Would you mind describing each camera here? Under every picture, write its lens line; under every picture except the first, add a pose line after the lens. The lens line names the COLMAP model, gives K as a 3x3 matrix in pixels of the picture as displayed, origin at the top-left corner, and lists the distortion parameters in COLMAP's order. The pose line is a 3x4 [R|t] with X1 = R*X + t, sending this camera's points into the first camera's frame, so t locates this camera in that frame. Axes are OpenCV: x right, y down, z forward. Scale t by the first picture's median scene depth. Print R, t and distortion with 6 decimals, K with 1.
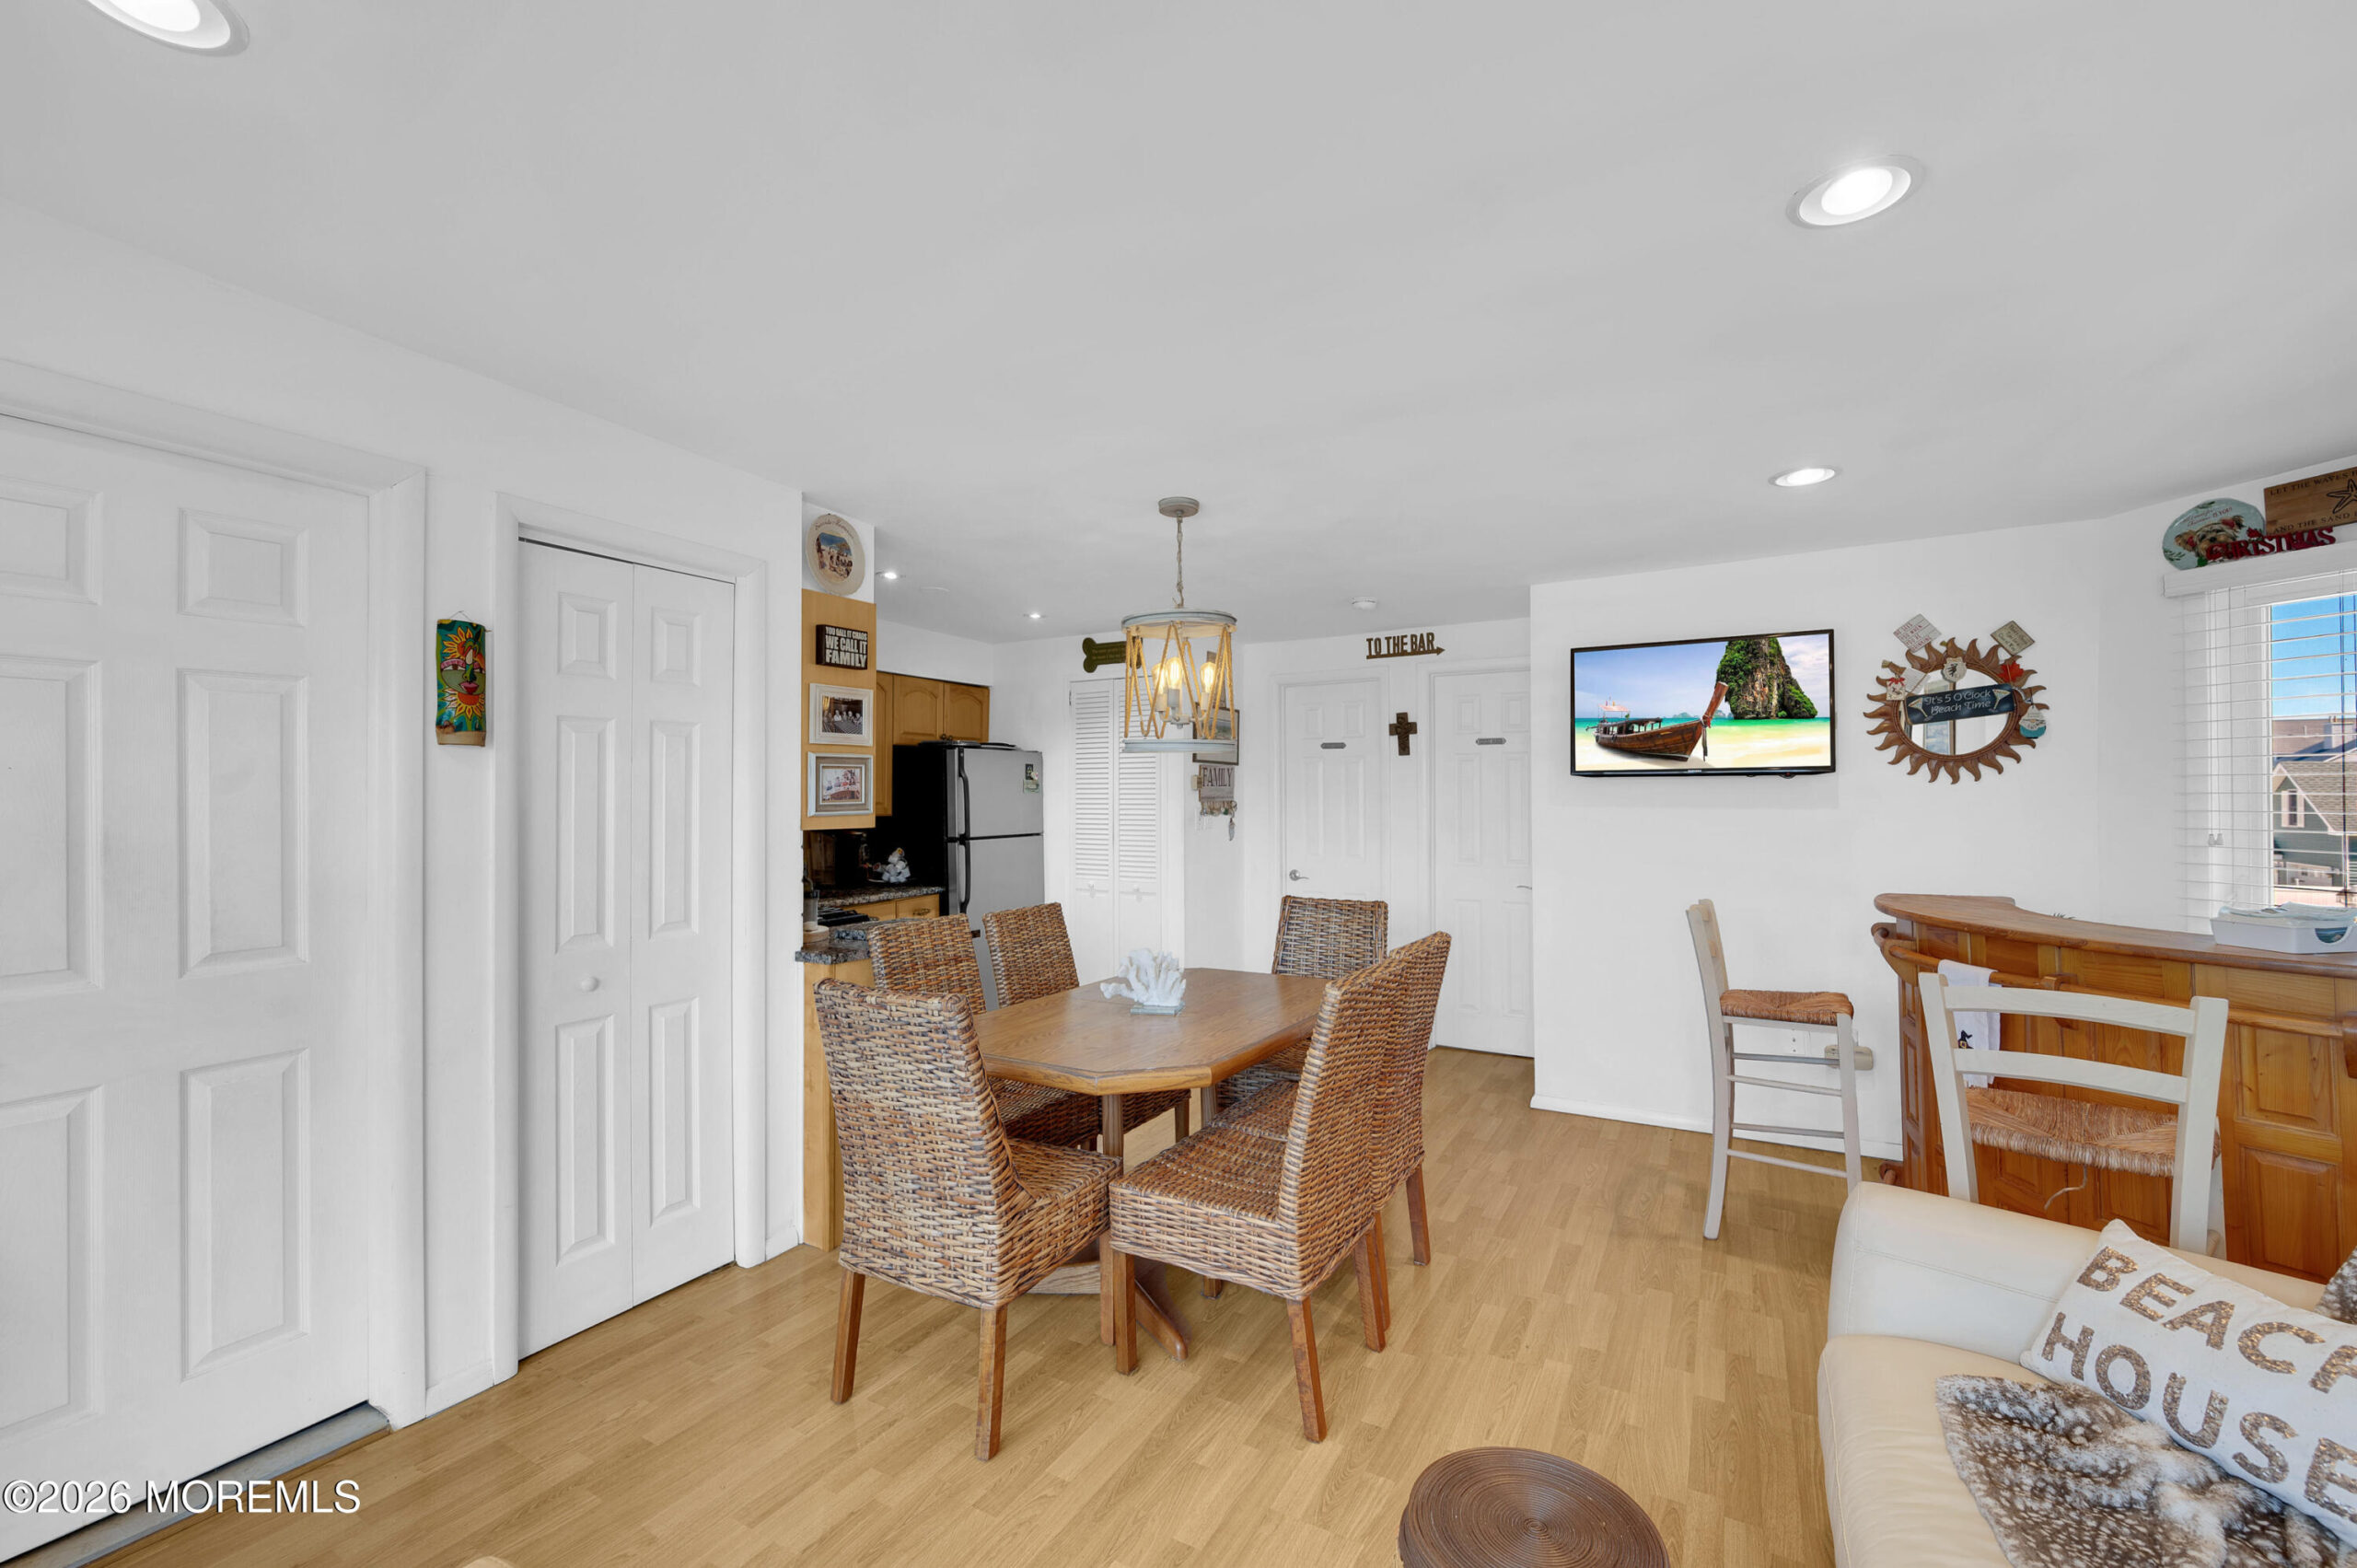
lens RADIAL K [[947.7, 0, 1178.5], [0, 947.7, 784.0], [0, 0, 1]] dist [-0.000180, 0.000133]
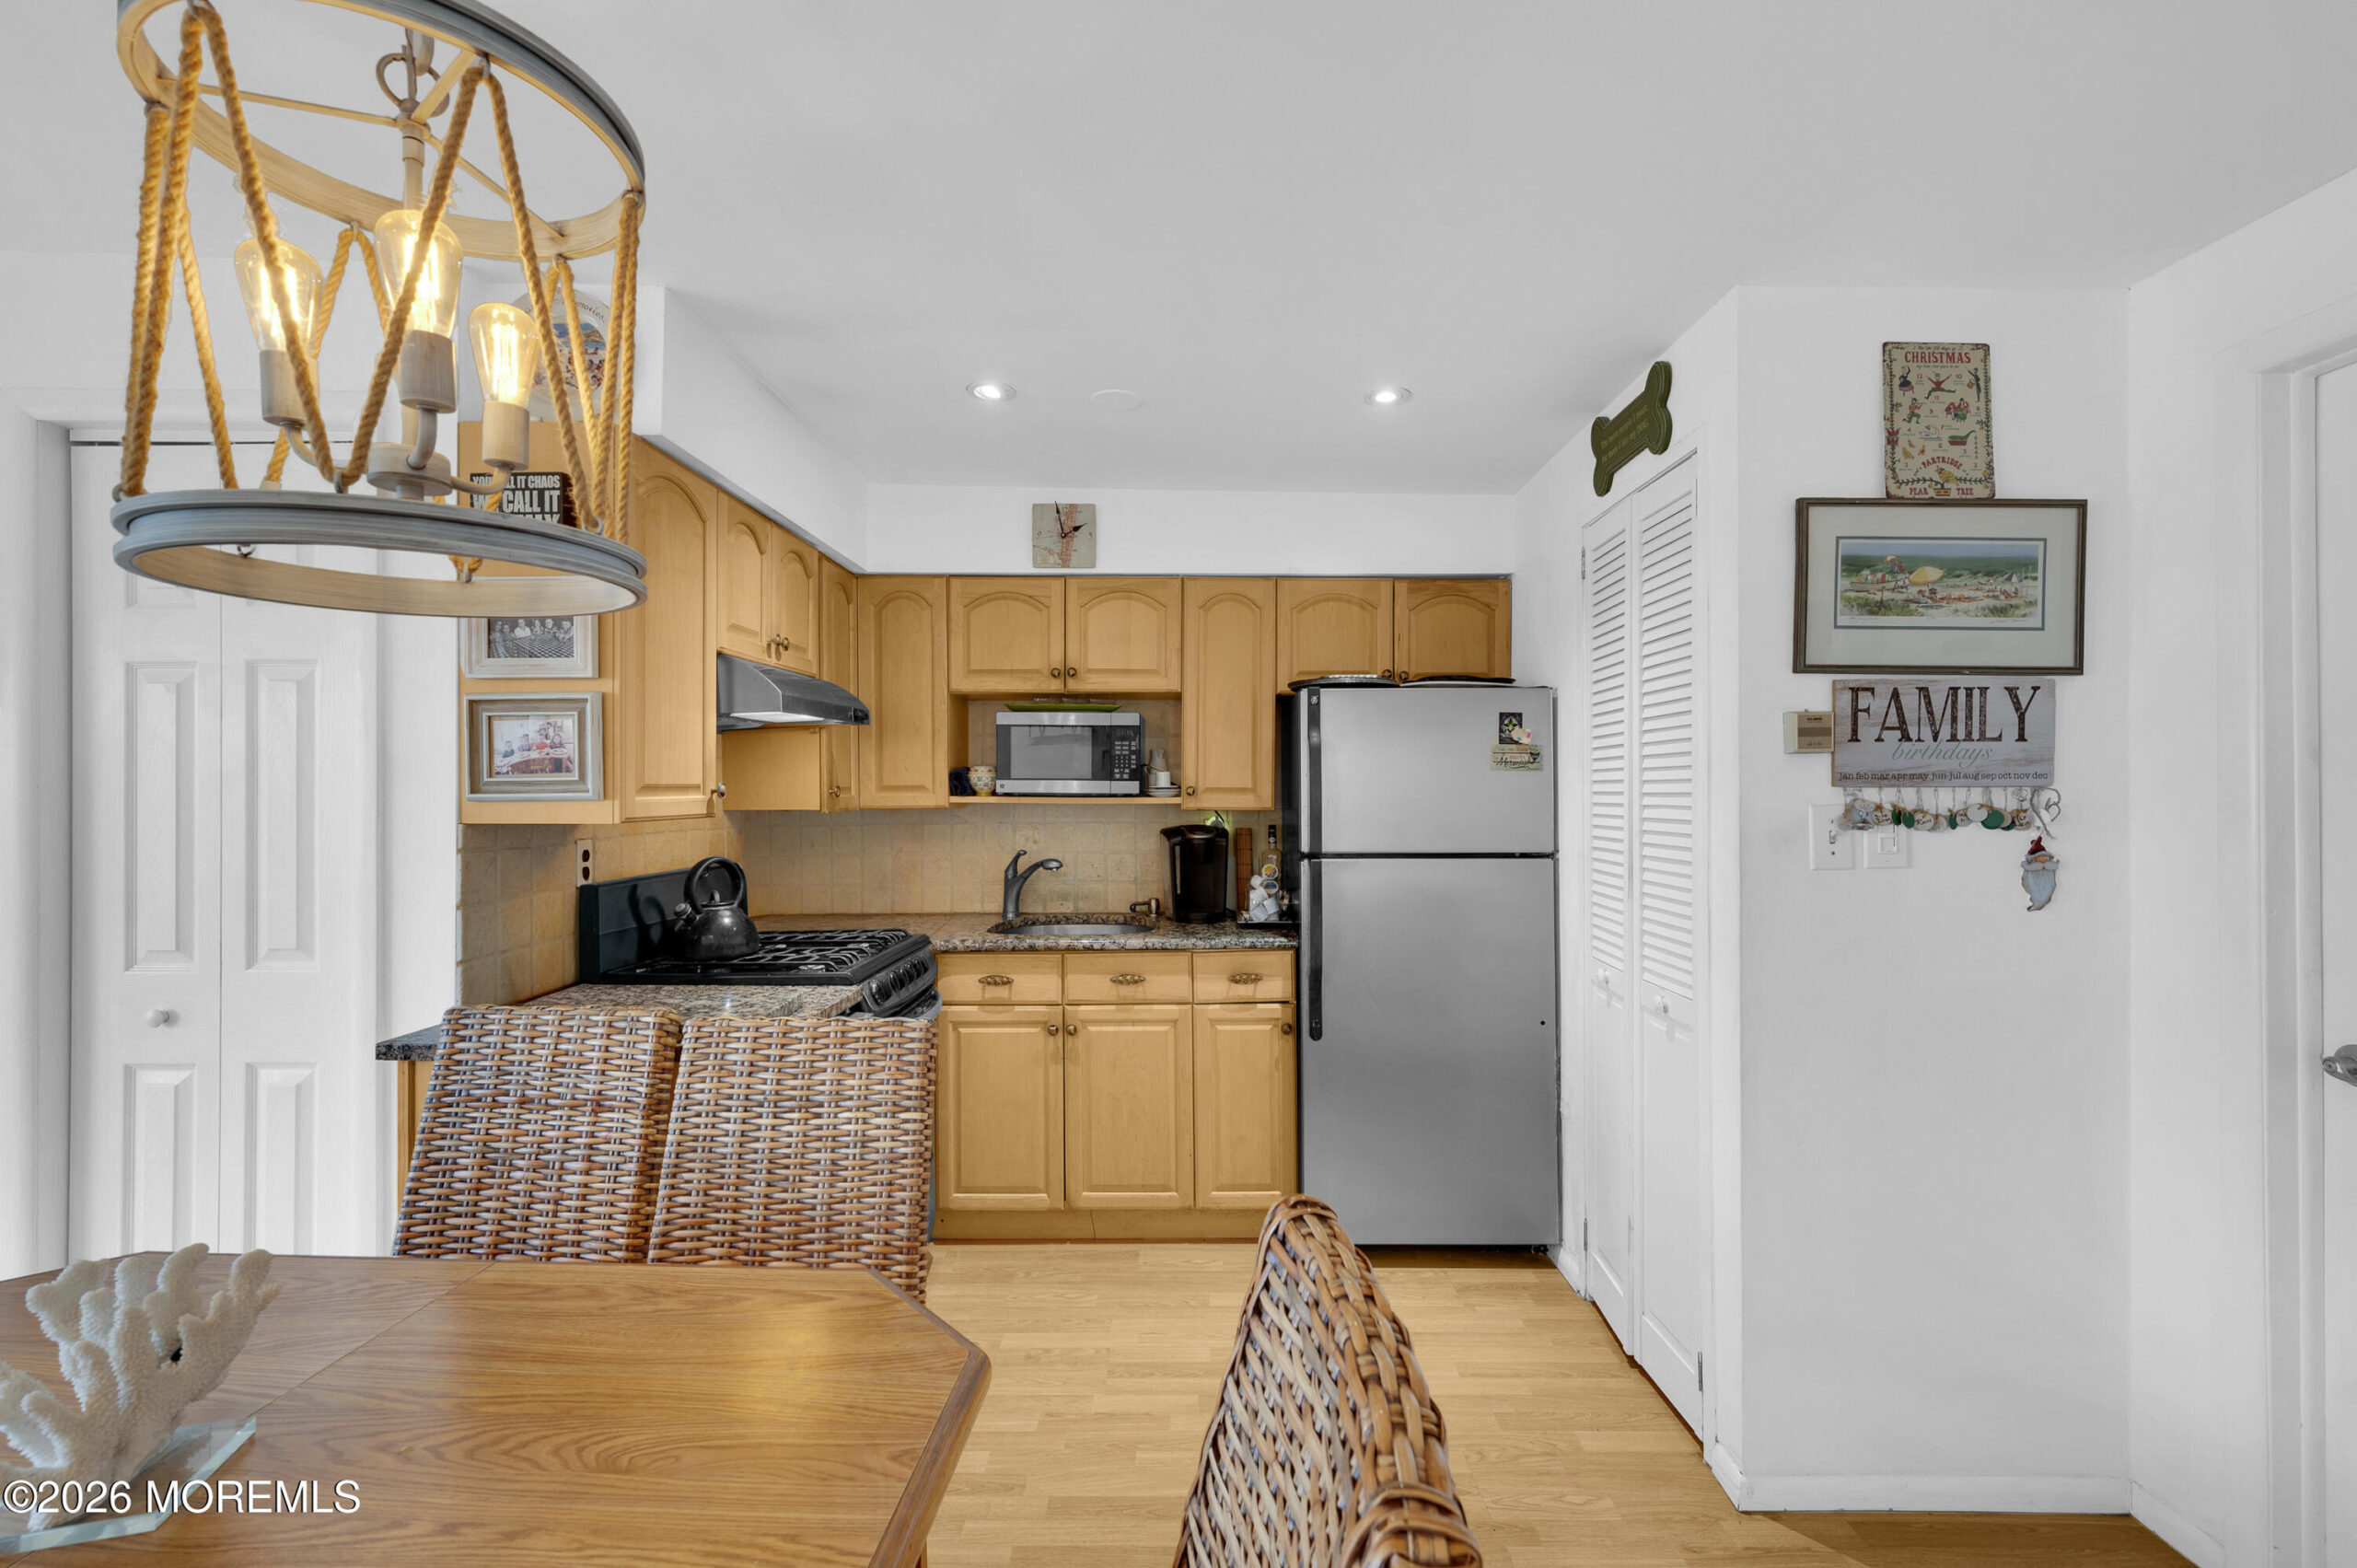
lens RADIAL K [[984.4, 0, 1178.5], [0, 984.4, 784.0], [0, 0, 1]] dist [-0.002042, -0.000286]
pose [[0.492711, -0.000976, -0.870193, 0.320543], [0.006656, 0.999974, 0.002647, 0.021375], [0.870168, -0.007096, 0.492705, 0.935216]]
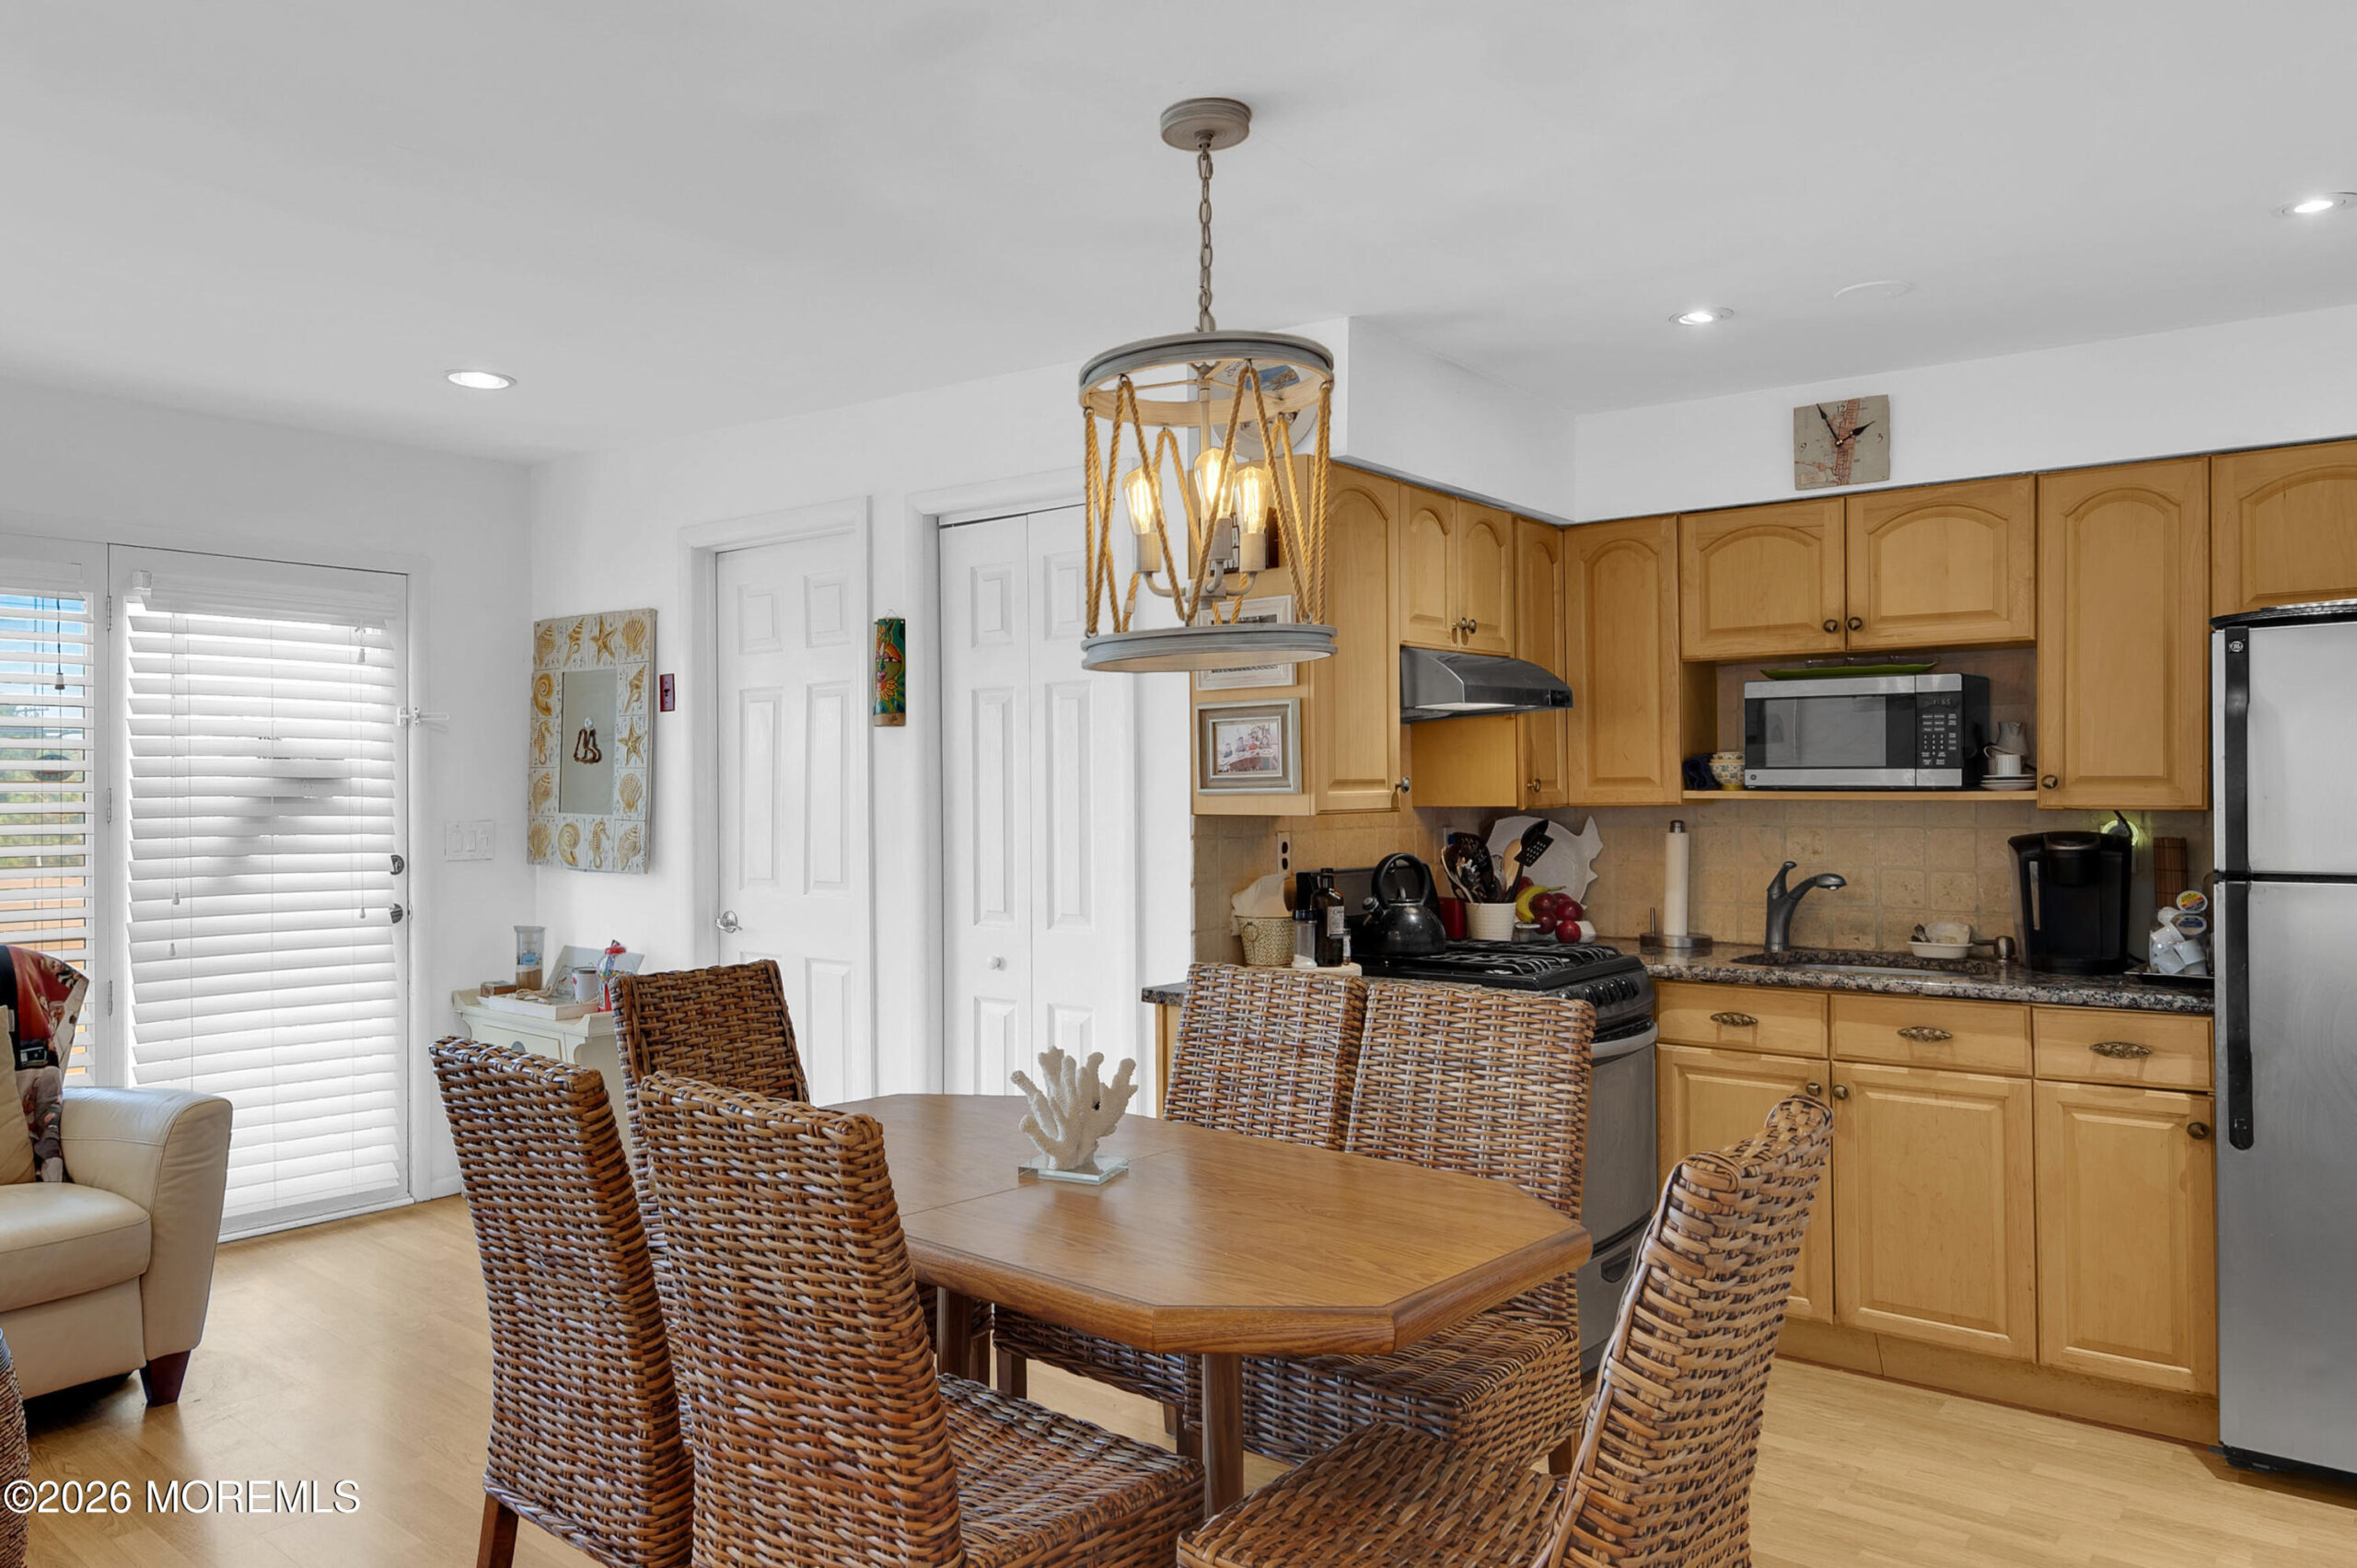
lens RADIAL K [[1640.9, 0, 893.5], [0, 1640.9, 789.9], [0, 0, 1]] dist [-0.000452, -0.001028]
pose [[-0.240538, 0.006687, -0.970617, 0.734128], [0.016946, 0.999853, 0.002689, 0.020038], [0.970492, -0.015802, -0.240616, 0.925576]]
